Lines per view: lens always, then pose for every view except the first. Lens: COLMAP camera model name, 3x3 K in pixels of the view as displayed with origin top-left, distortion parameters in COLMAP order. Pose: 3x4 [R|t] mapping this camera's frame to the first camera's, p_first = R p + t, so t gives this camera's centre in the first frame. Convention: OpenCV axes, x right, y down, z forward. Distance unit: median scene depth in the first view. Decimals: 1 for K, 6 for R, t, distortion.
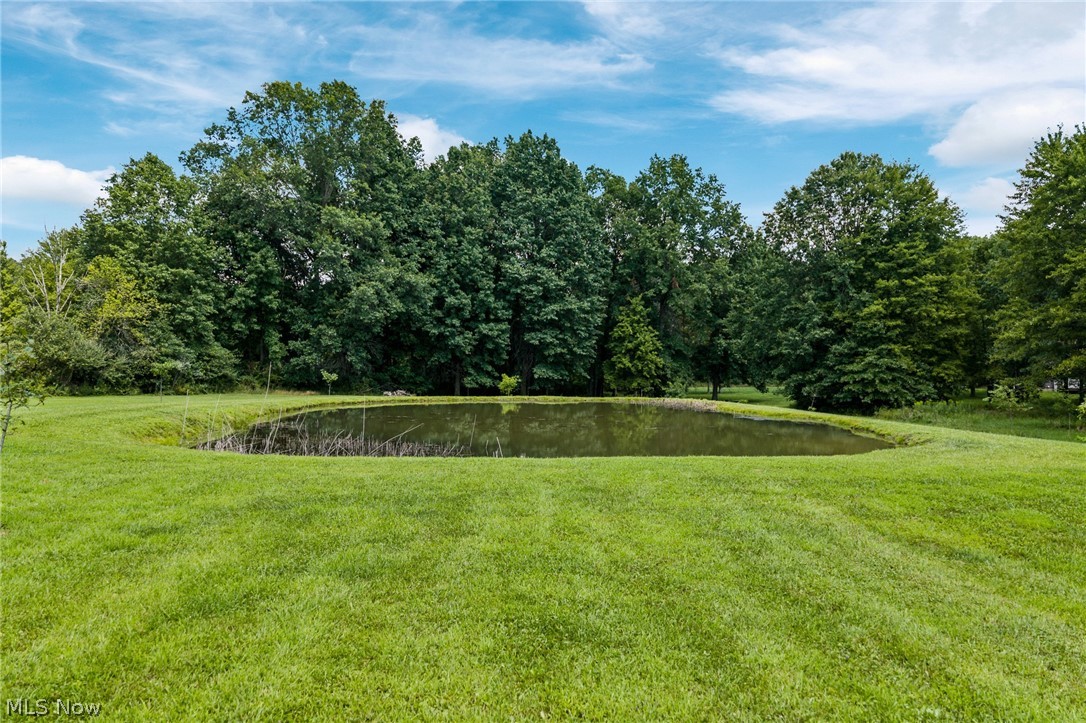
lens RADIAL K [[905.7, 0, 540.6], [0, 905.7, 362.5], [0, 0, 1]] dist [0.007039, 0.005145]
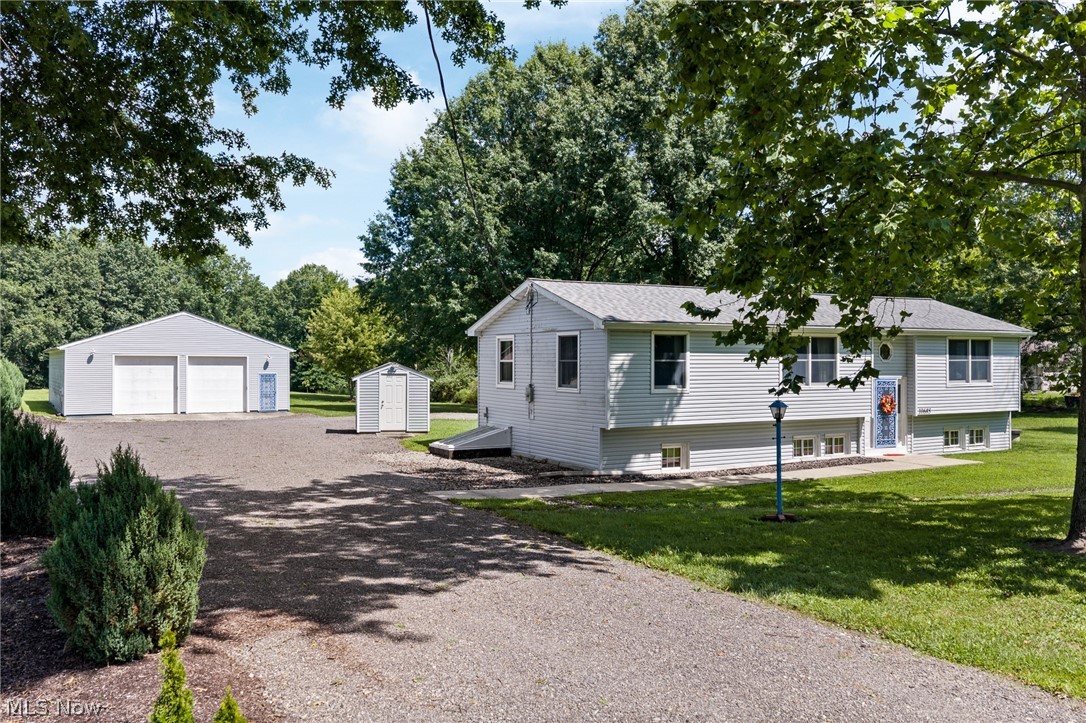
lens RADIAL K [[905.7, 0, 540.3], [0, 905.7, 362.5], [0, 0, 1]] dist [0.007039, 0.005145]
pose [[0.889463, -0.005044, 0.456978, -0.104071], [0.005752, 0.999983, -0.000158, -0.011733], [-0.456970, 0.002769, 0.889478, -0.880810]]
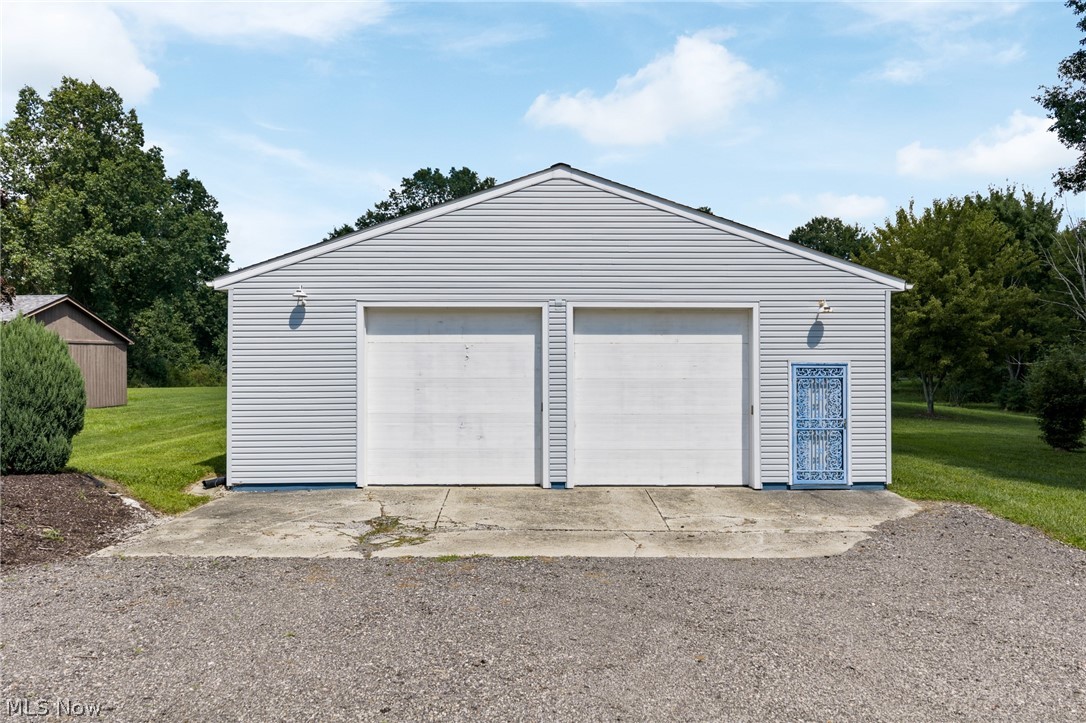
lens RADIAL K [[905.7, 0, 544.2], [0, 905.7, 360.9], [0, 0, 1]] dist [0.007039, 0.005145]
pose [[0.998979, -0.008781, -0.044321, -0.034420], [0.008892, 0.999958, 0.002302, -0.006385], [0.044299, -0.002694, 0.999015, -0.427360]]
